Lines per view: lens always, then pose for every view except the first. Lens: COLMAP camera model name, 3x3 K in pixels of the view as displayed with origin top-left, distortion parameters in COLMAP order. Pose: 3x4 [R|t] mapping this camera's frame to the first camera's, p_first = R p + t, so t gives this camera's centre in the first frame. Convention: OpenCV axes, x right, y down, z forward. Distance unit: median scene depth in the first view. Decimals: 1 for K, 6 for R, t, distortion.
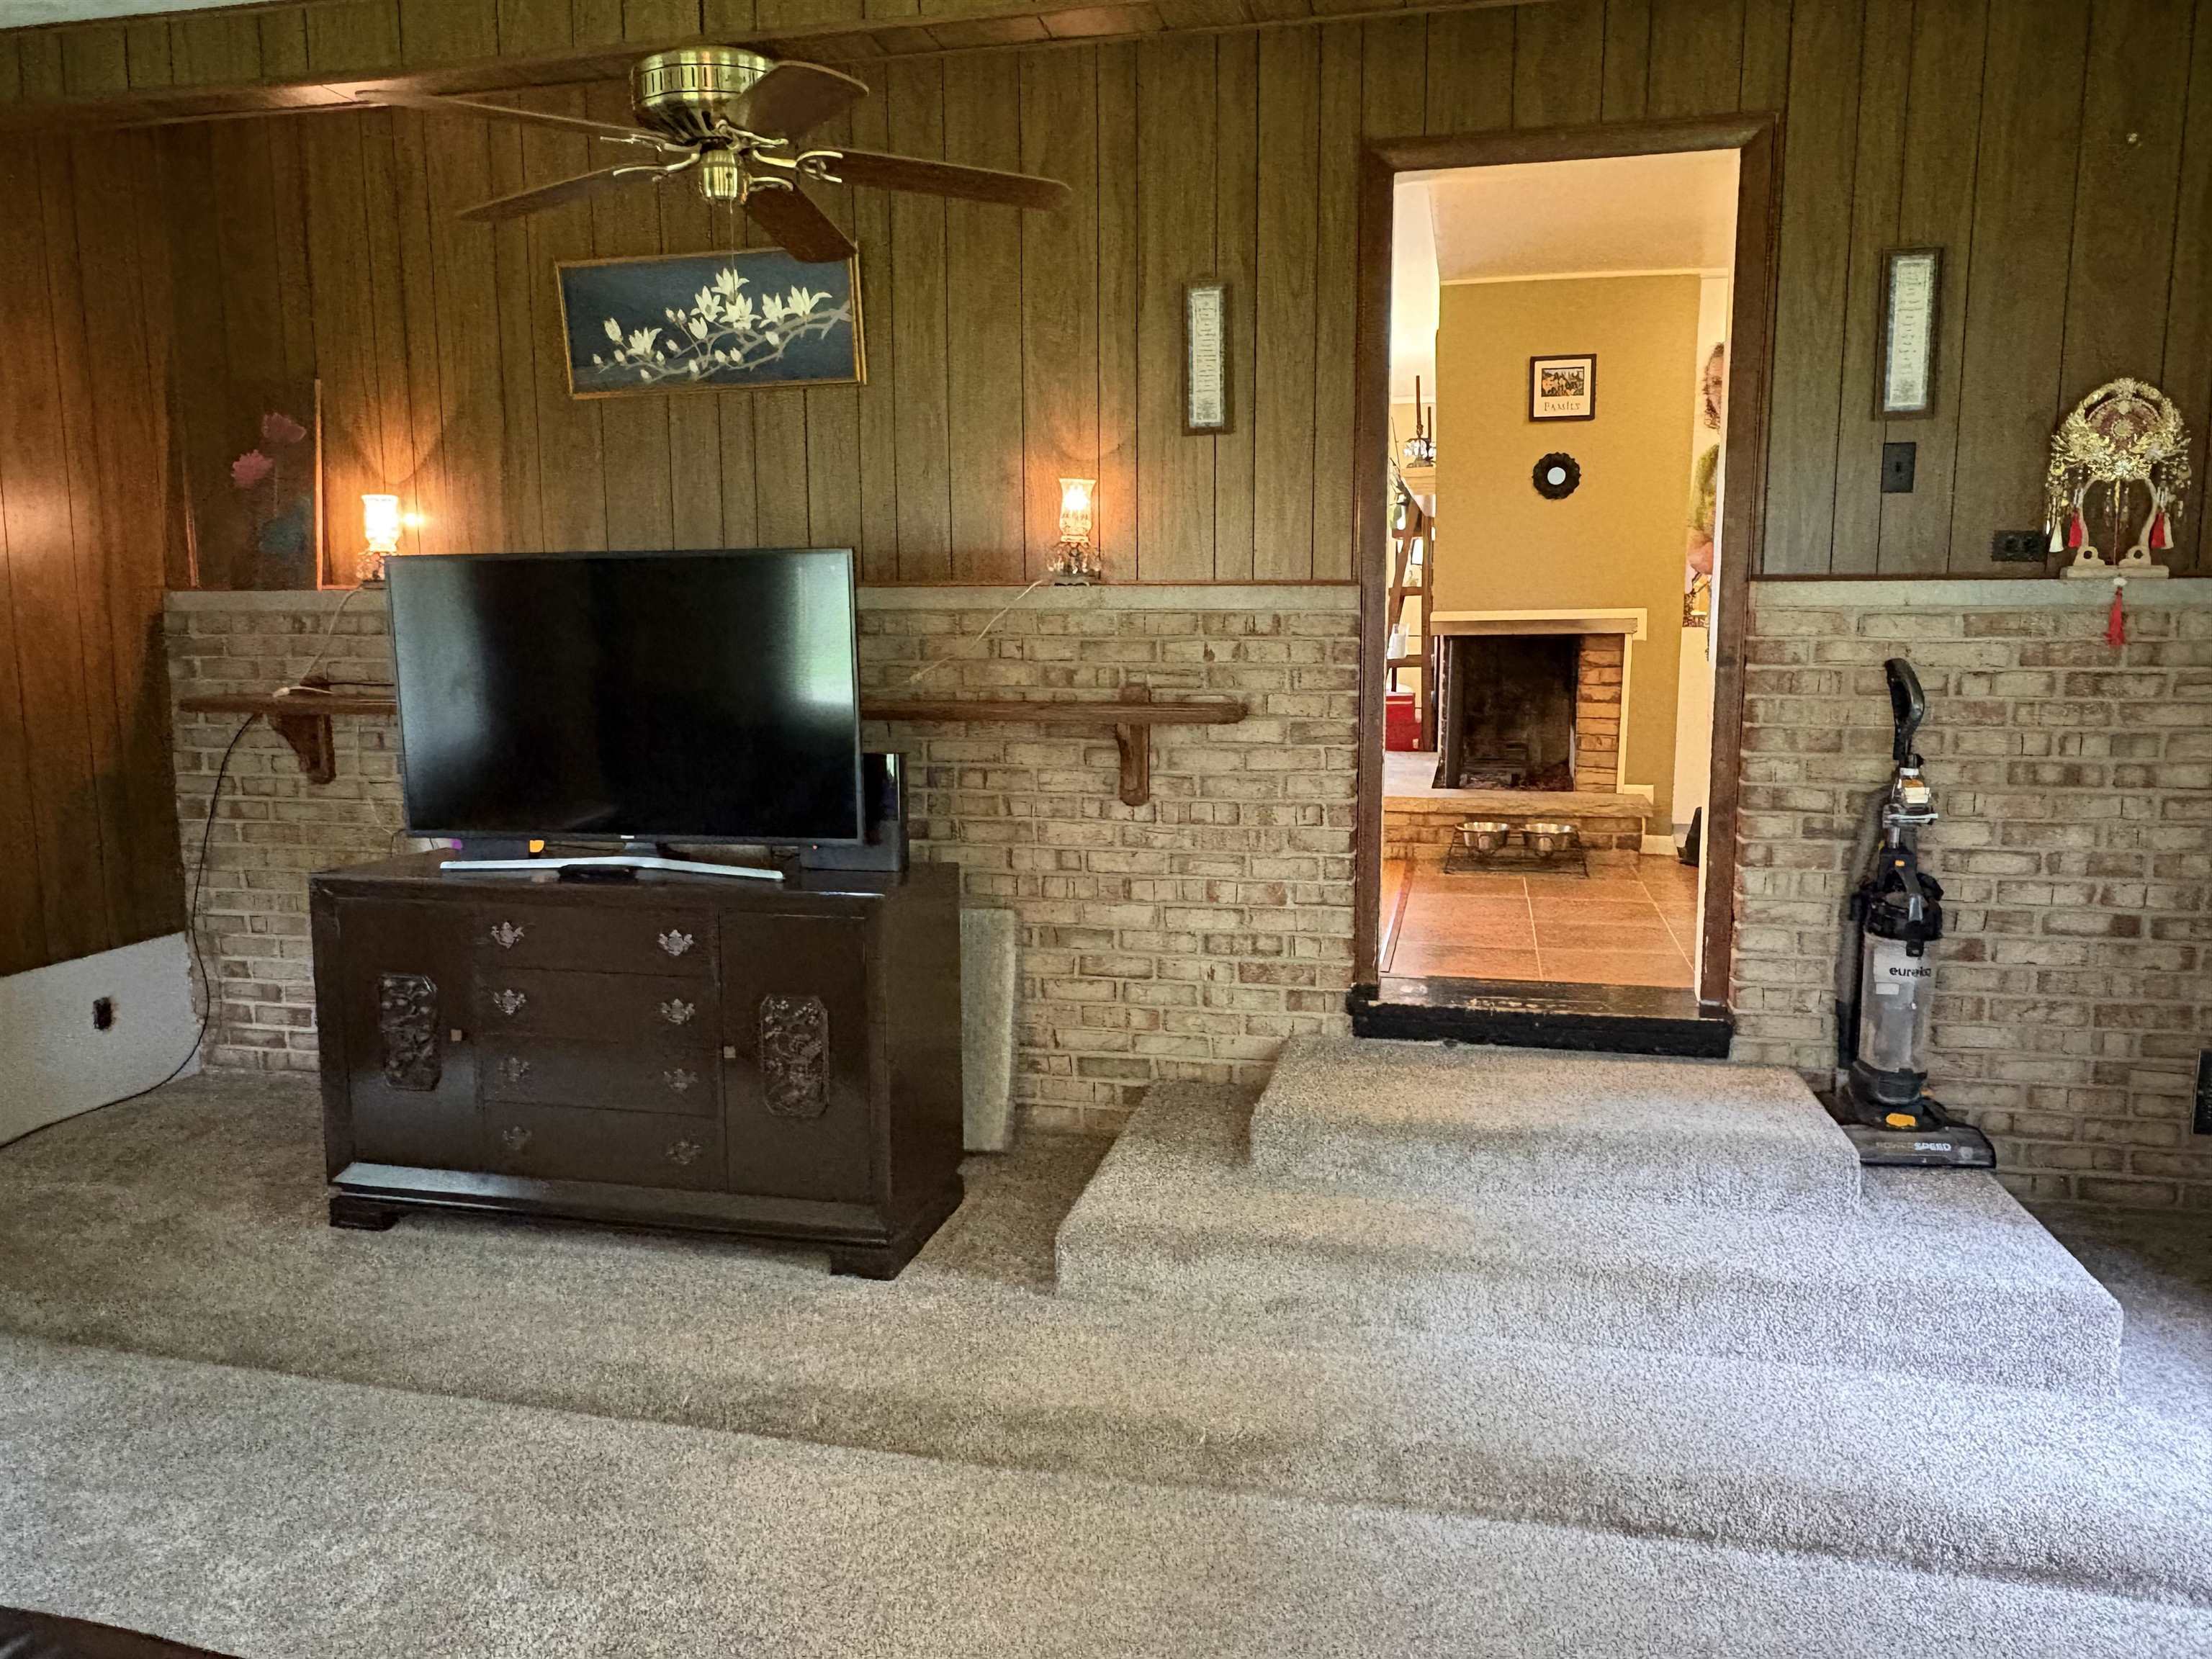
lens RADIAL K [[1565.6, 0, 1105.2], [0, 1565.6, 823.9], [0, 0, 1]] dist [-0.002001, -0.002122]
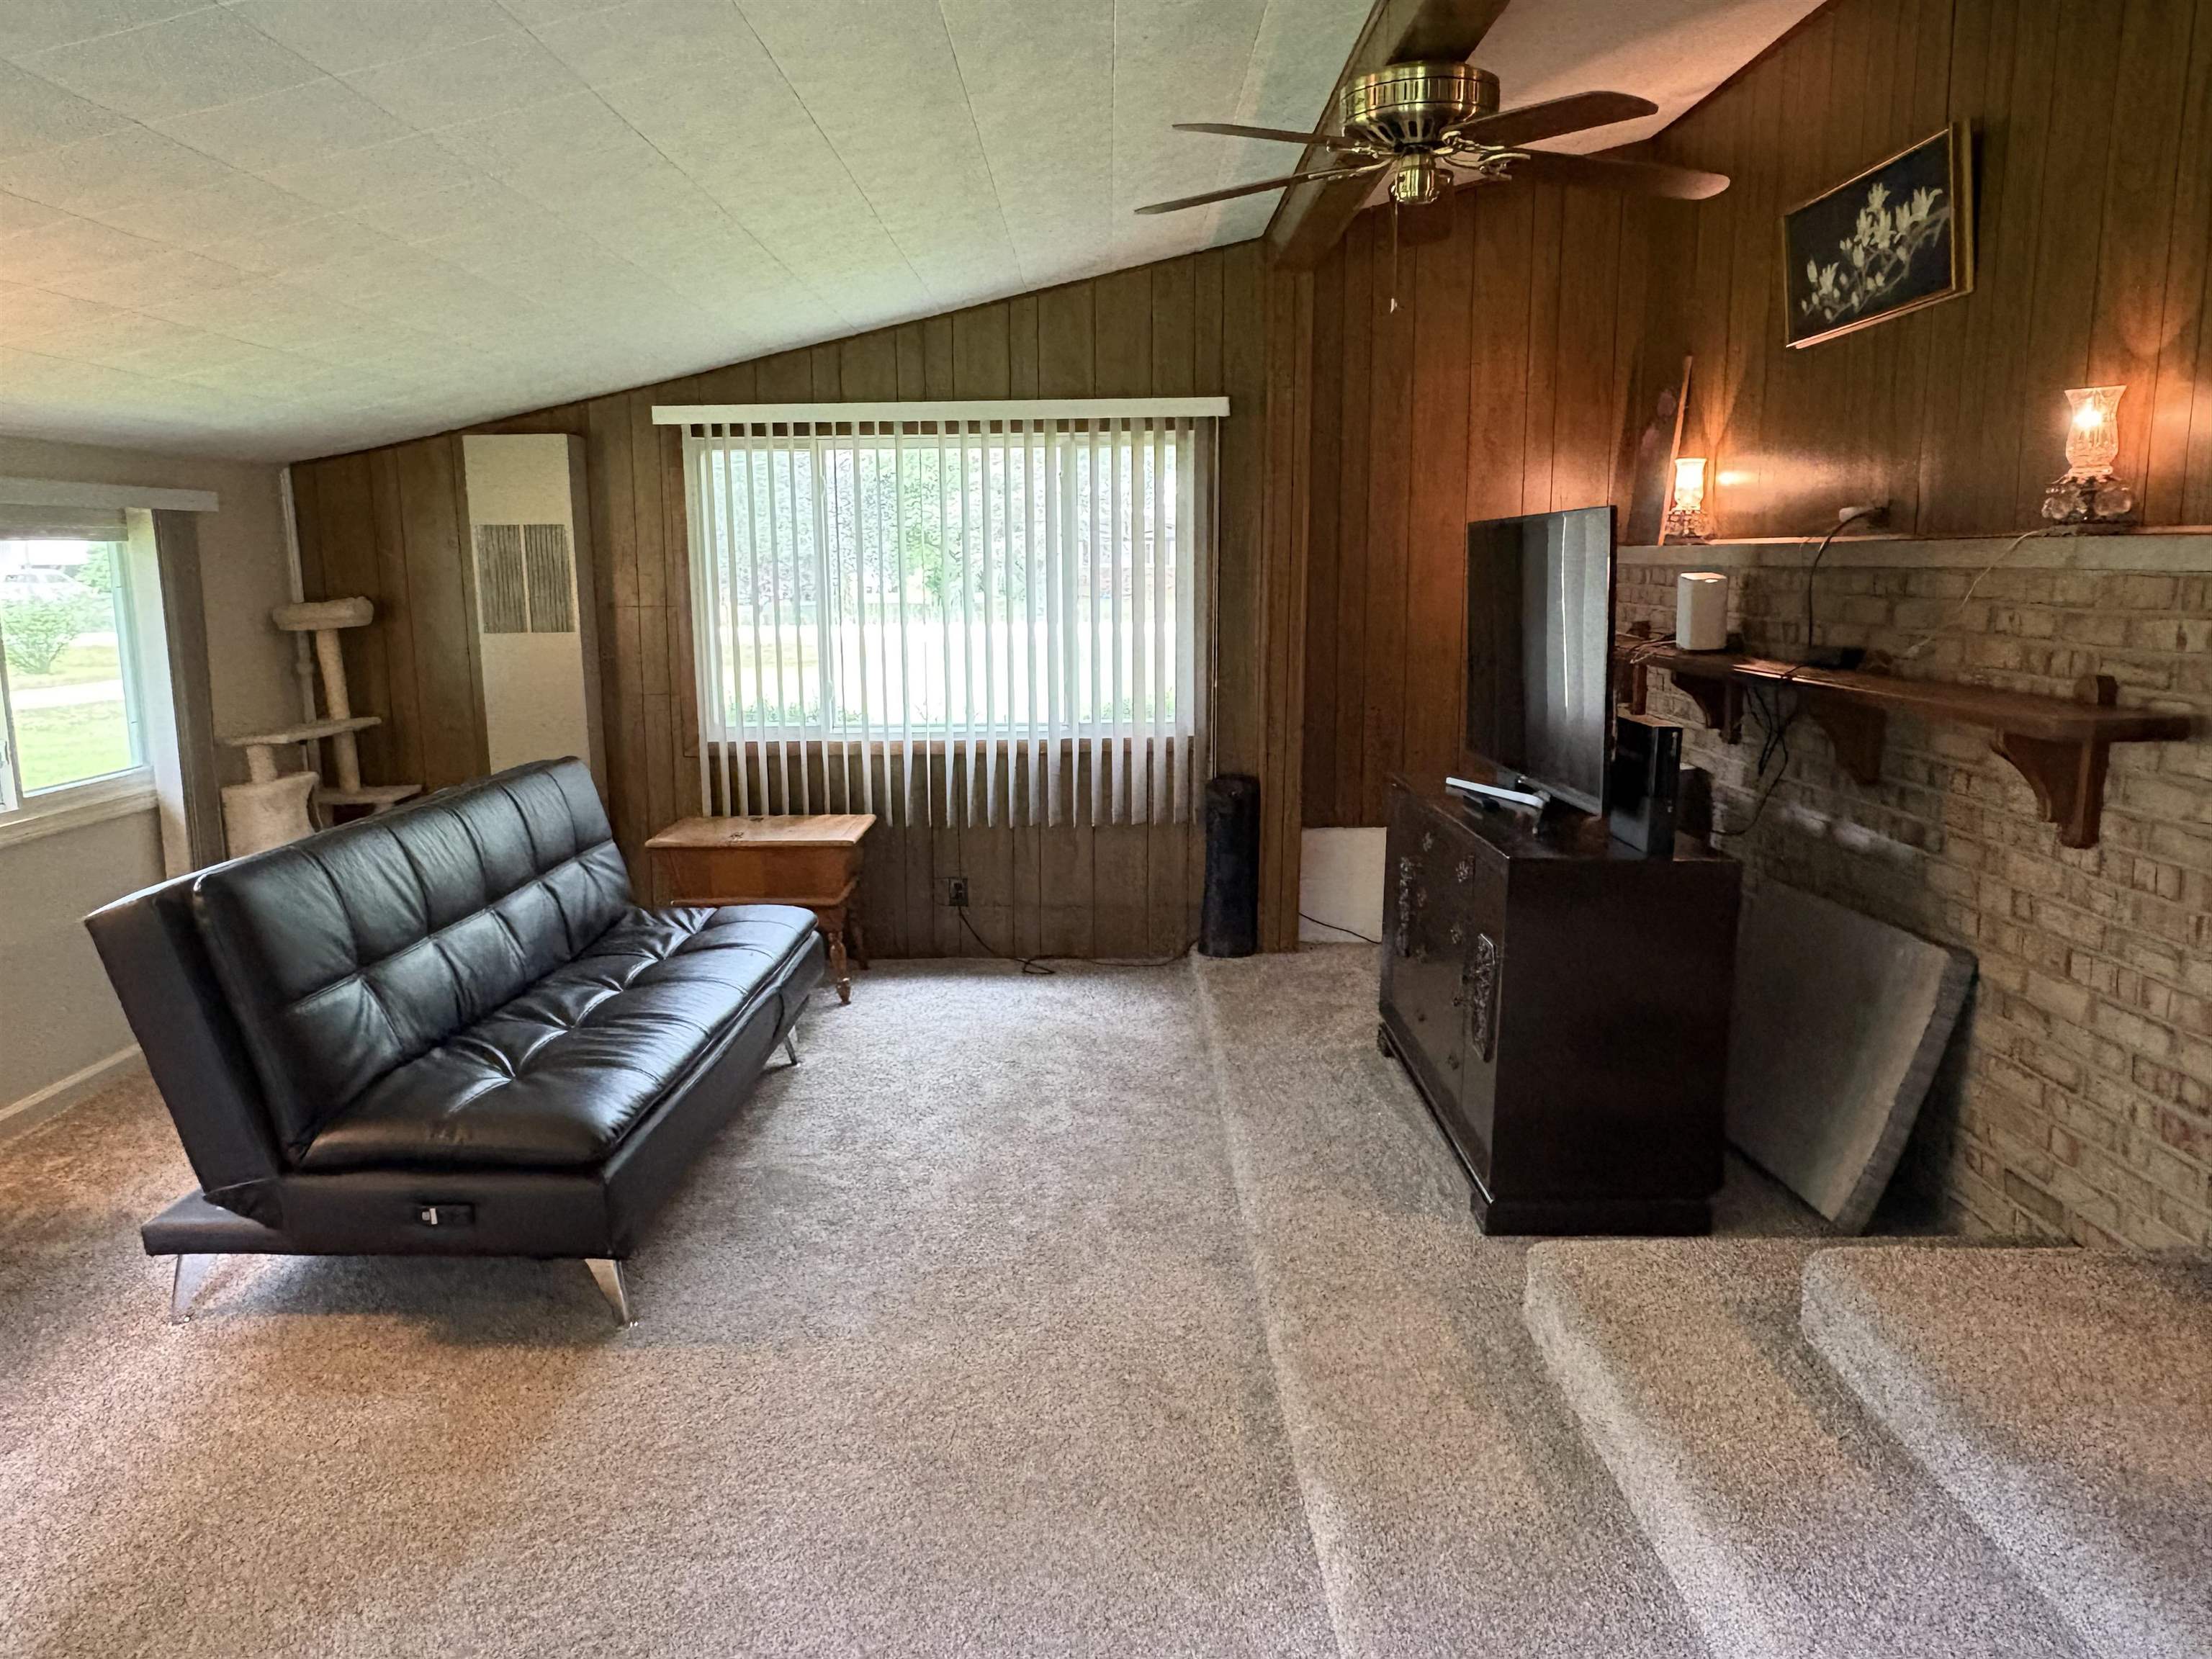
lens RADIAL K [[1565.6, 0, 1106.8], [0, 1565.6, 836.3], [0, 0, 1]] dist [-0.002001, -0.002122]
pose [[0.237699, 0.172700, -0.955863, 0.592987], [-0.132597, 0.980625, 0.144200, -0.060624], [0.962246, 0.092469, 0.255993, 0.392586]]
